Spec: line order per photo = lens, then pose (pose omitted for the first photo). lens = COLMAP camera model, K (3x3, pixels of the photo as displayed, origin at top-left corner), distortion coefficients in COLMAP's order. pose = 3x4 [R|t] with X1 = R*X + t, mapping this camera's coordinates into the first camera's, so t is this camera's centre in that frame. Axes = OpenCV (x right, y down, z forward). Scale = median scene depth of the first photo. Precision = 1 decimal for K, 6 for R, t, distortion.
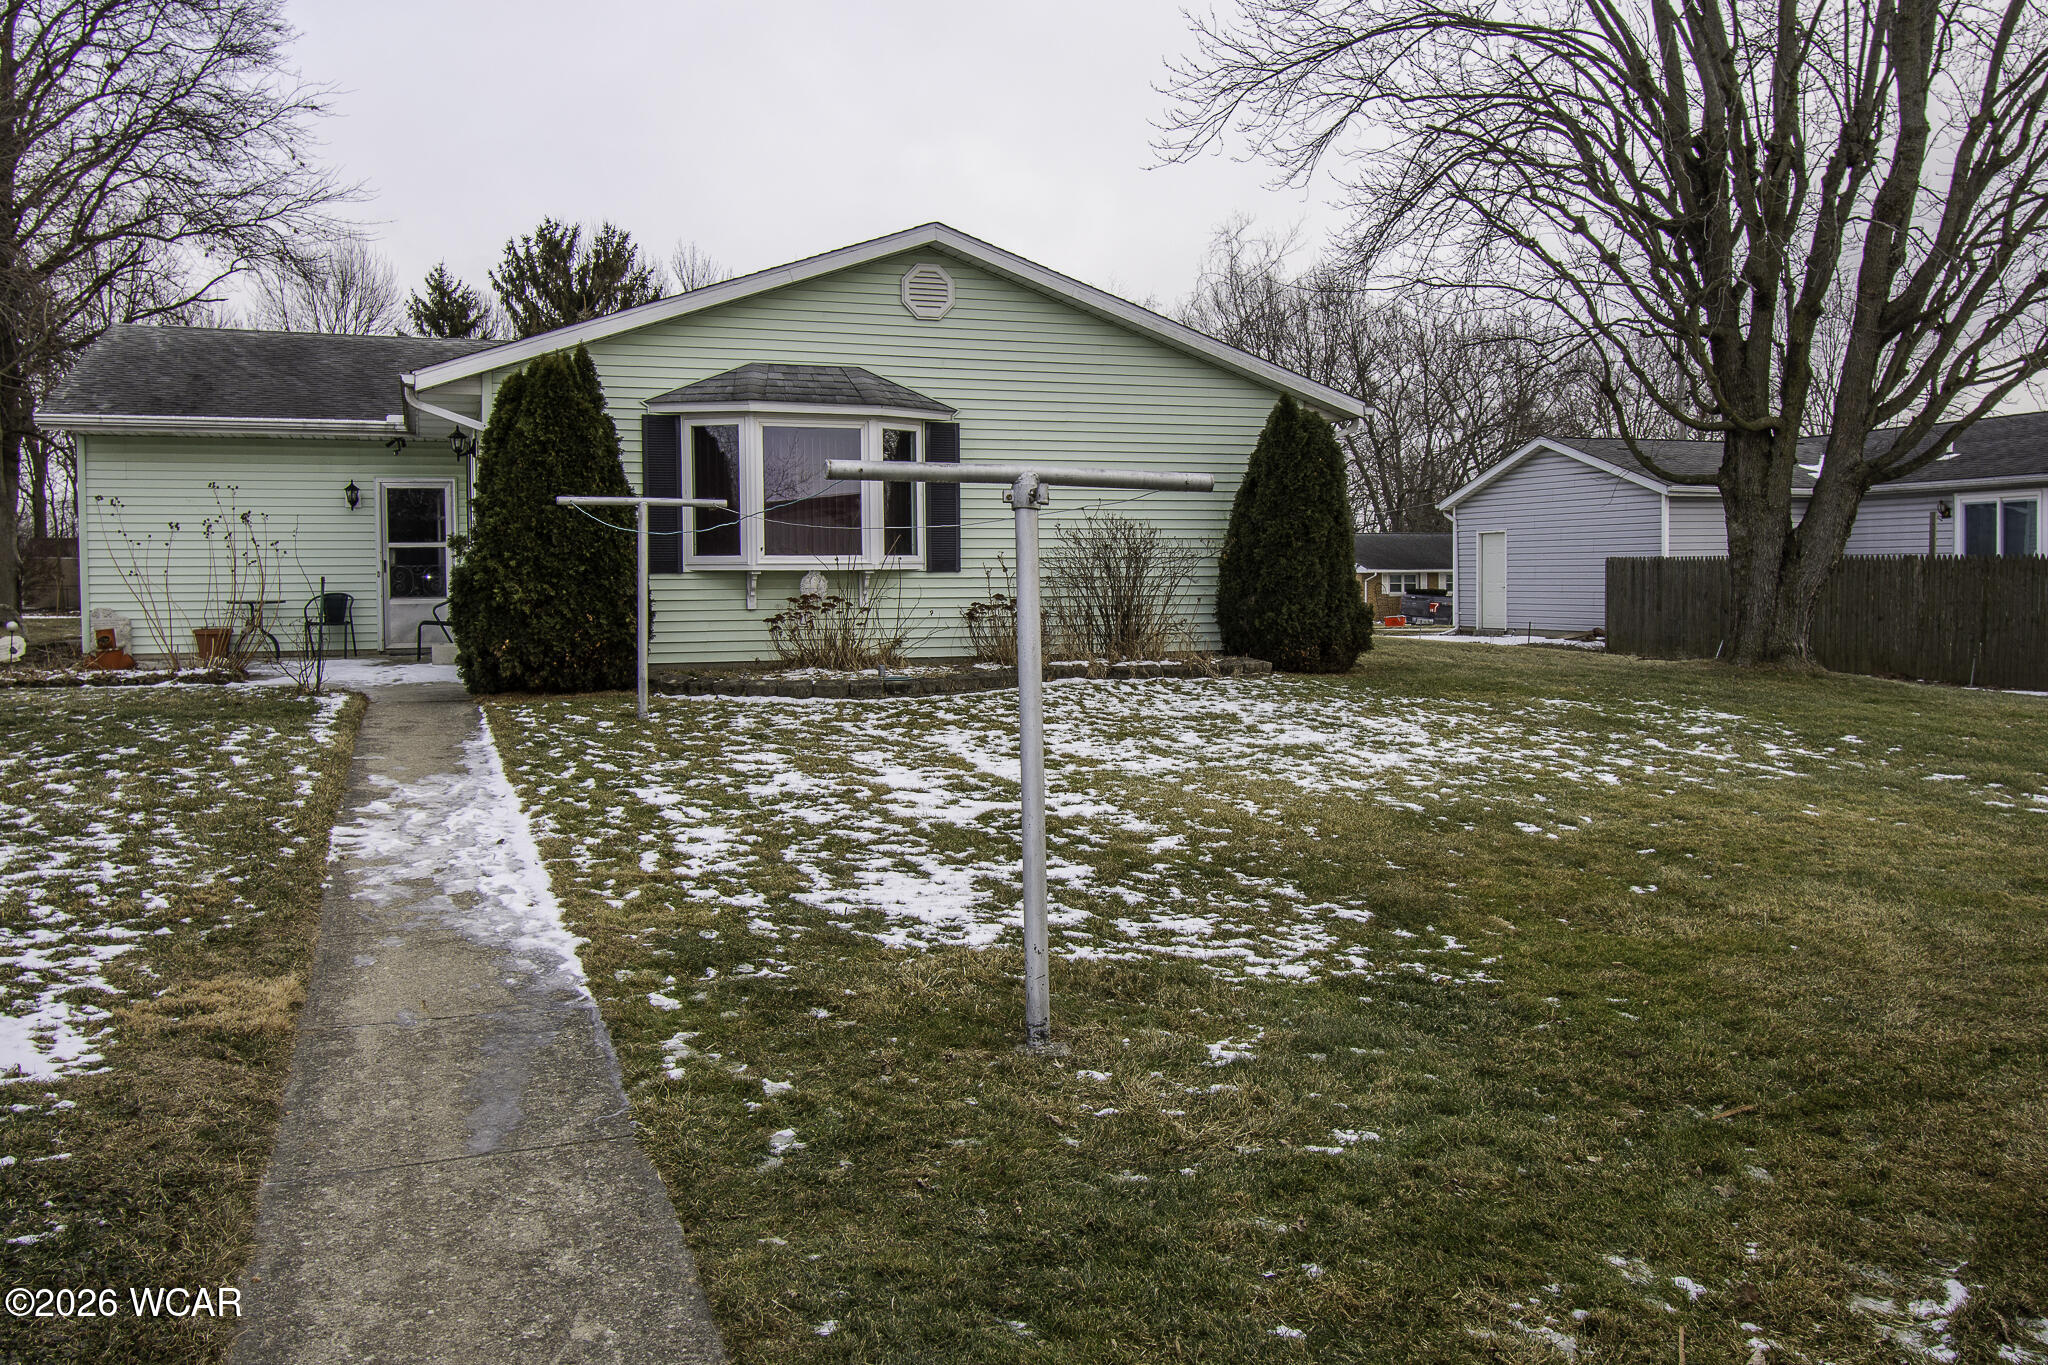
lens RADIAL K [[1650.9, 0, 1016.4], [0, 1650.9, 635.1], [0, 0, 1]] dist [-0.009239, -0.013909]
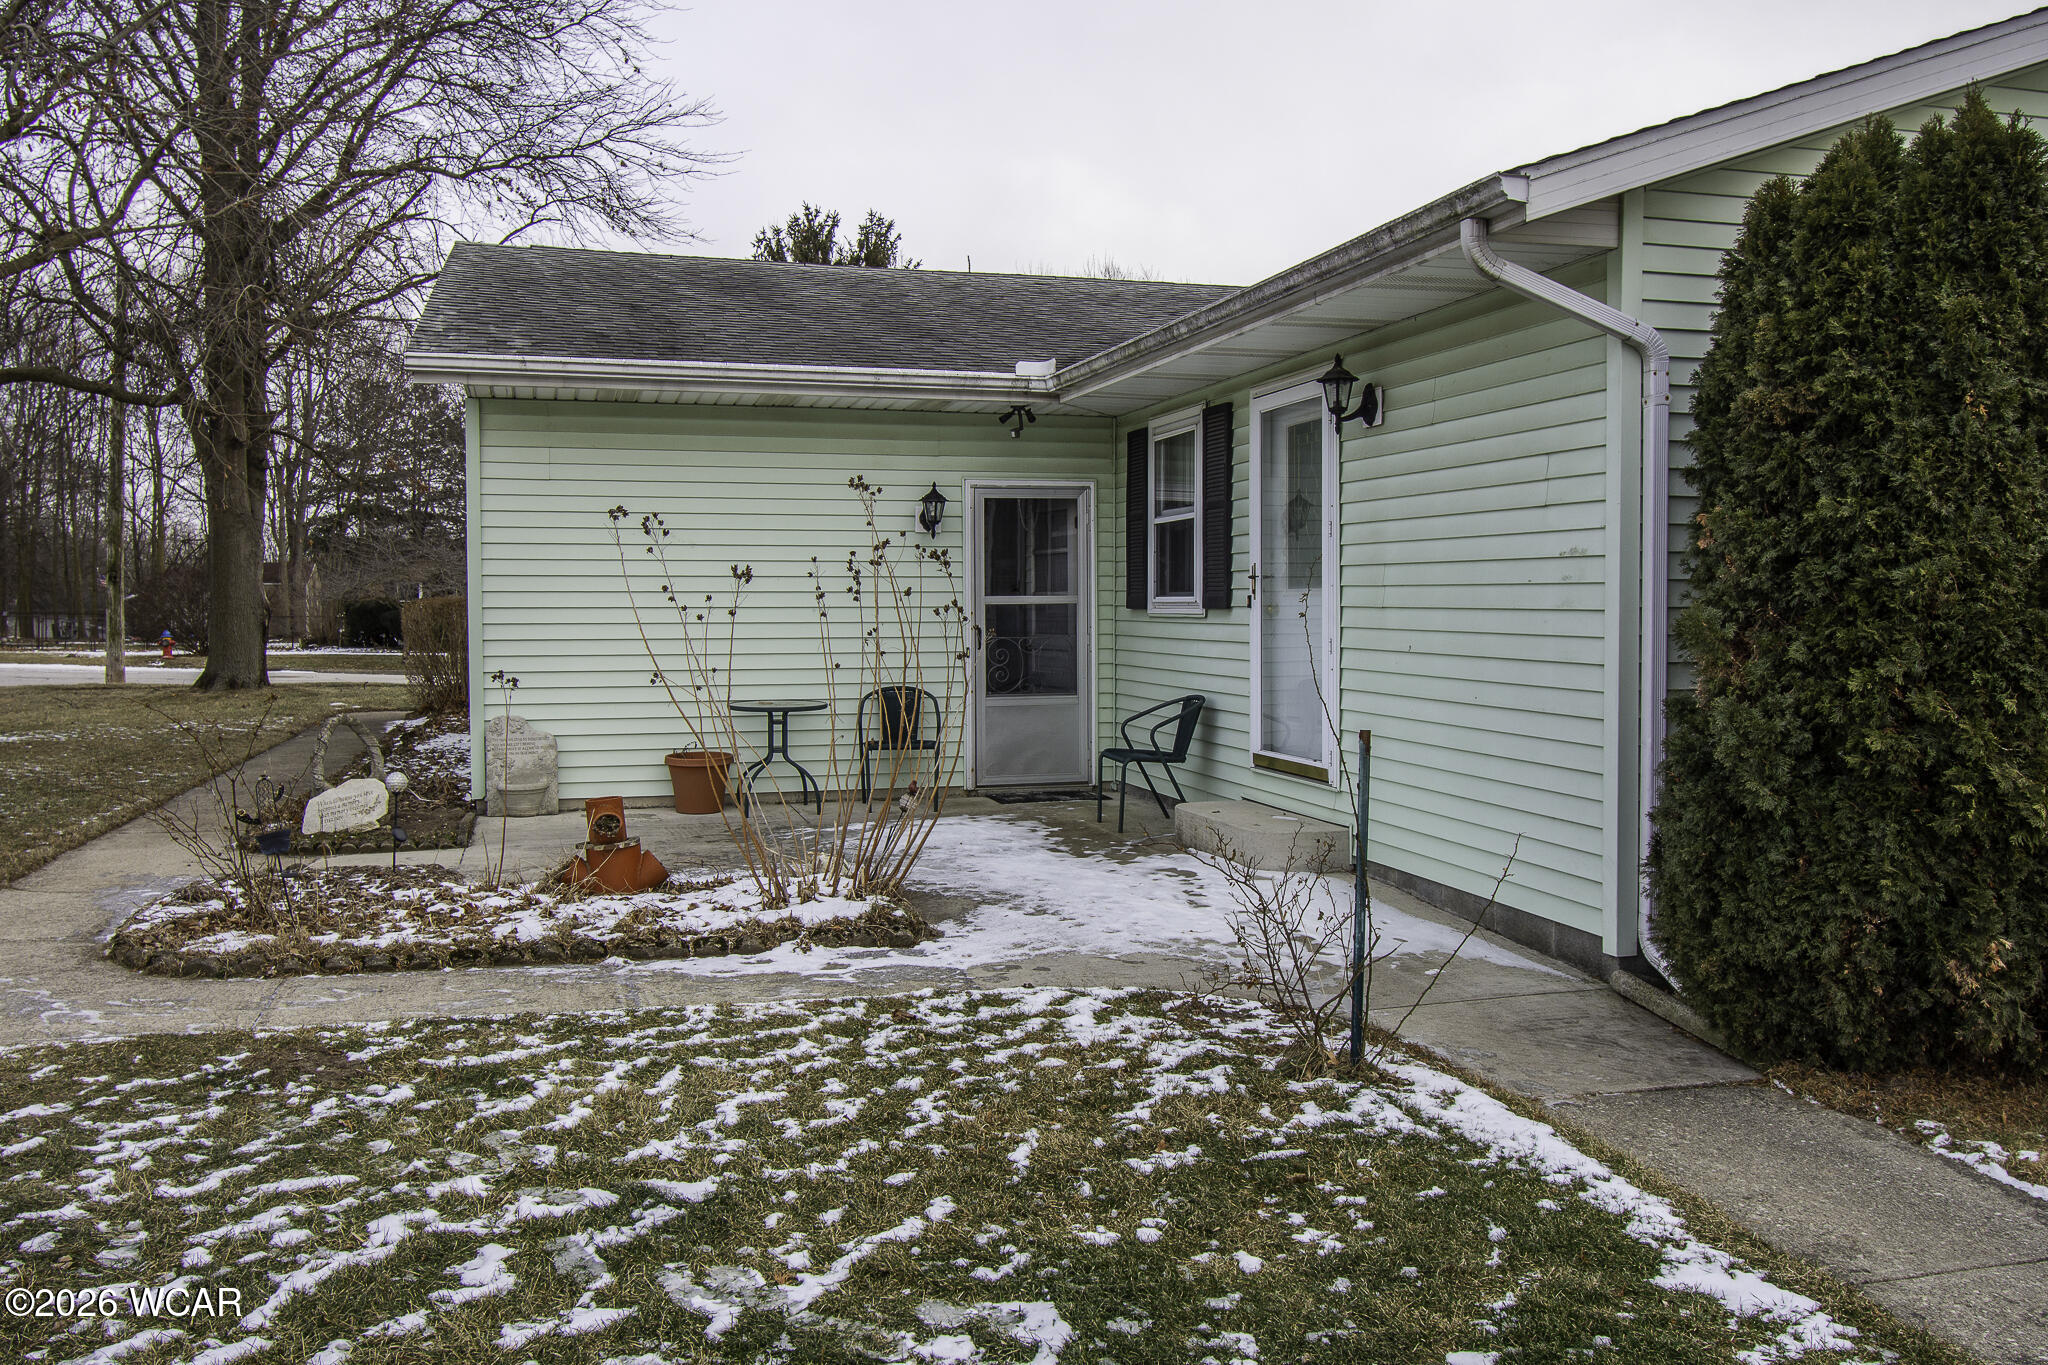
lens RADIAL K [[1650.9, 0, 1016.4], [0, 1650.9, 635.1], [0, 0, 1]] dist [-0.009239, -0.013909]
pose [[0.996579, 0.005374, -0.082475, -0.638570], [-0.006646, 0.999863, -0.015151, -0.067683], [0.082383, 0.015647, 0.996478, 0.877290]]
